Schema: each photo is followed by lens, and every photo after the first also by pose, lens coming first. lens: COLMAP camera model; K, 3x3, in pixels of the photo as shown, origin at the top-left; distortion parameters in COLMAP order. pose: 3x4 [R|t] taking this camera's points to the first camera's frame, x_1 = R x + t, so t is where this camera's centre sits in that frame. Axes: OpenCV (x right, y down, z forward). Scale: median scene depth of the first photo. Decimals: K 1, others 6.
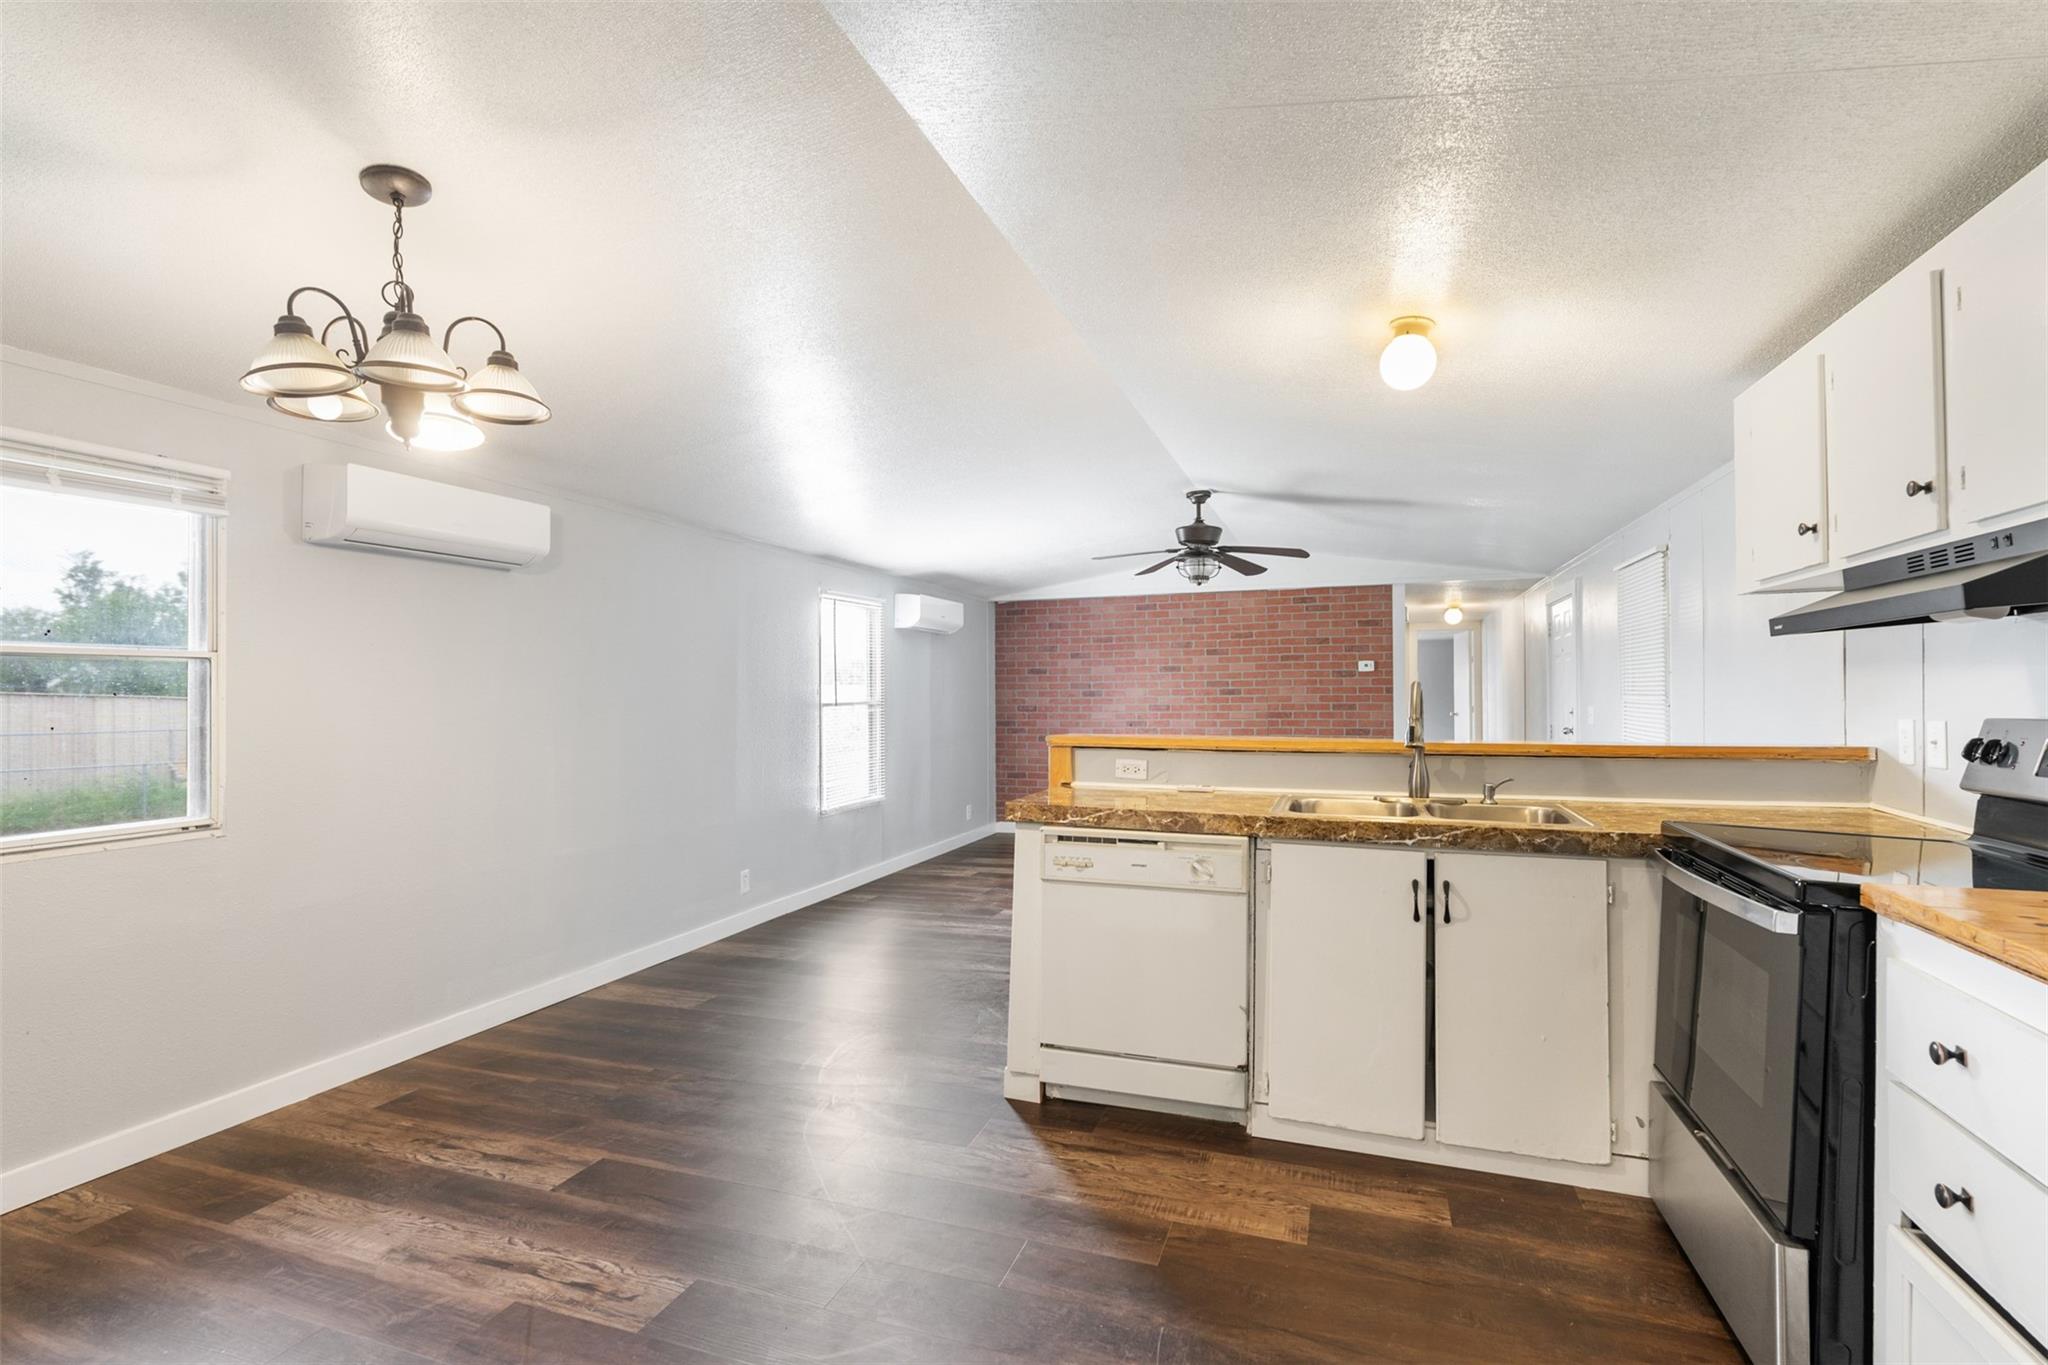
lens RADIAL K [[969.5, 0, 1023.3], [0, 969.5, 690.4], [0, 0, 1]] dist [0.000709, 0.000050]
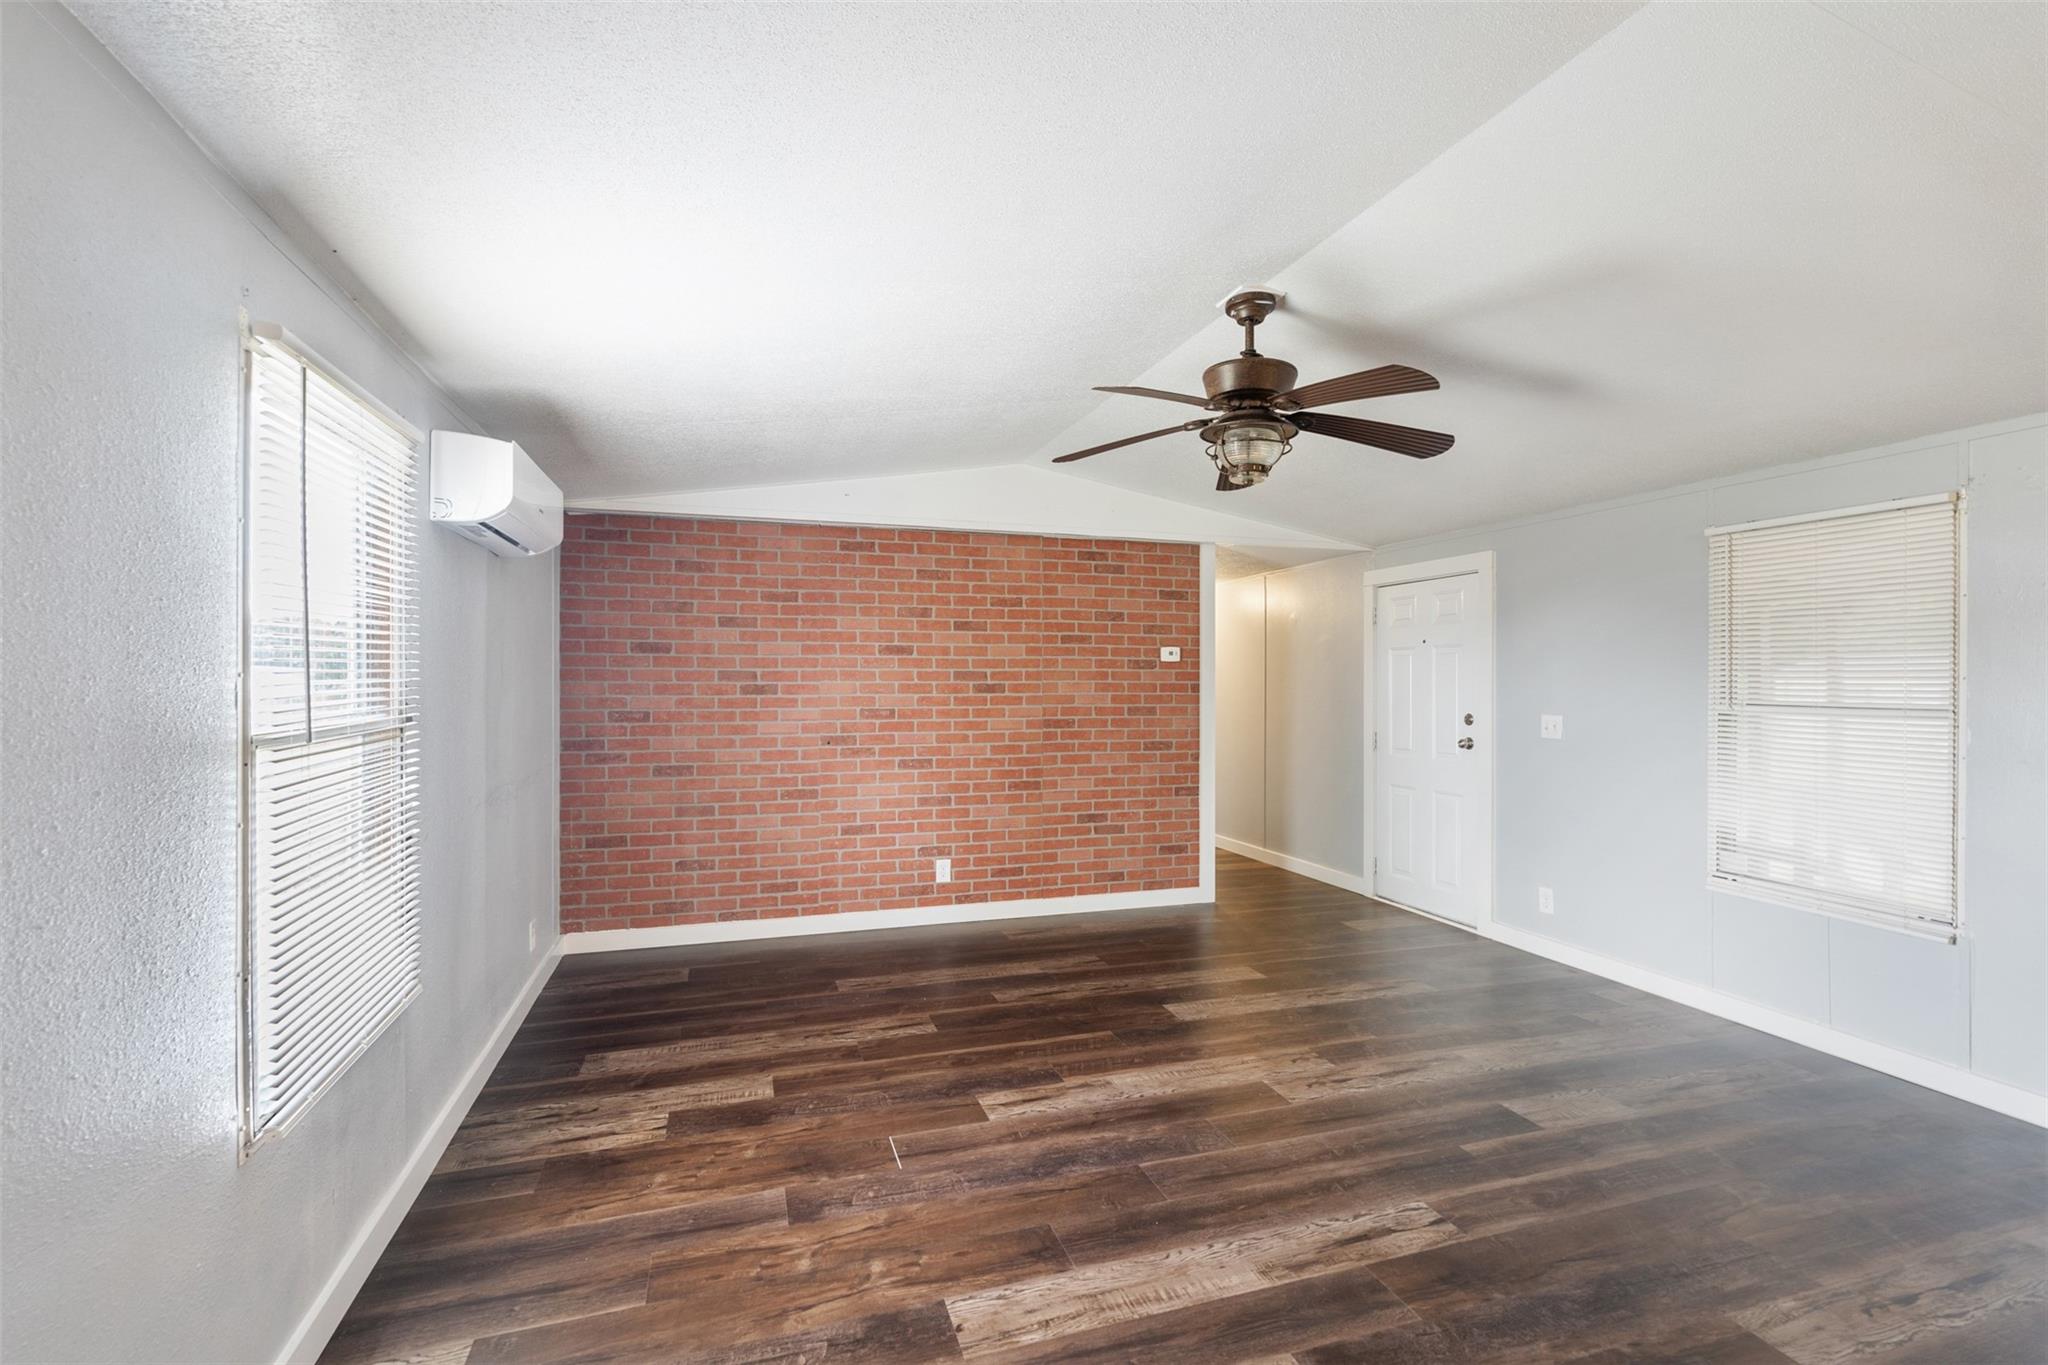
lens RADIAL K [[930.6, 0, 1029.1], [0, 930.6, 679.0], [0, 0, 1]] dist [-0.011970, 0.000064]
pose [[0.793876, 0.010736, 0.607985, -0.142692], [-0.012612, 0.999920, -0.001189, -0.004285], [-0.607949, -0.006724, 0.793947, 0.490472]]
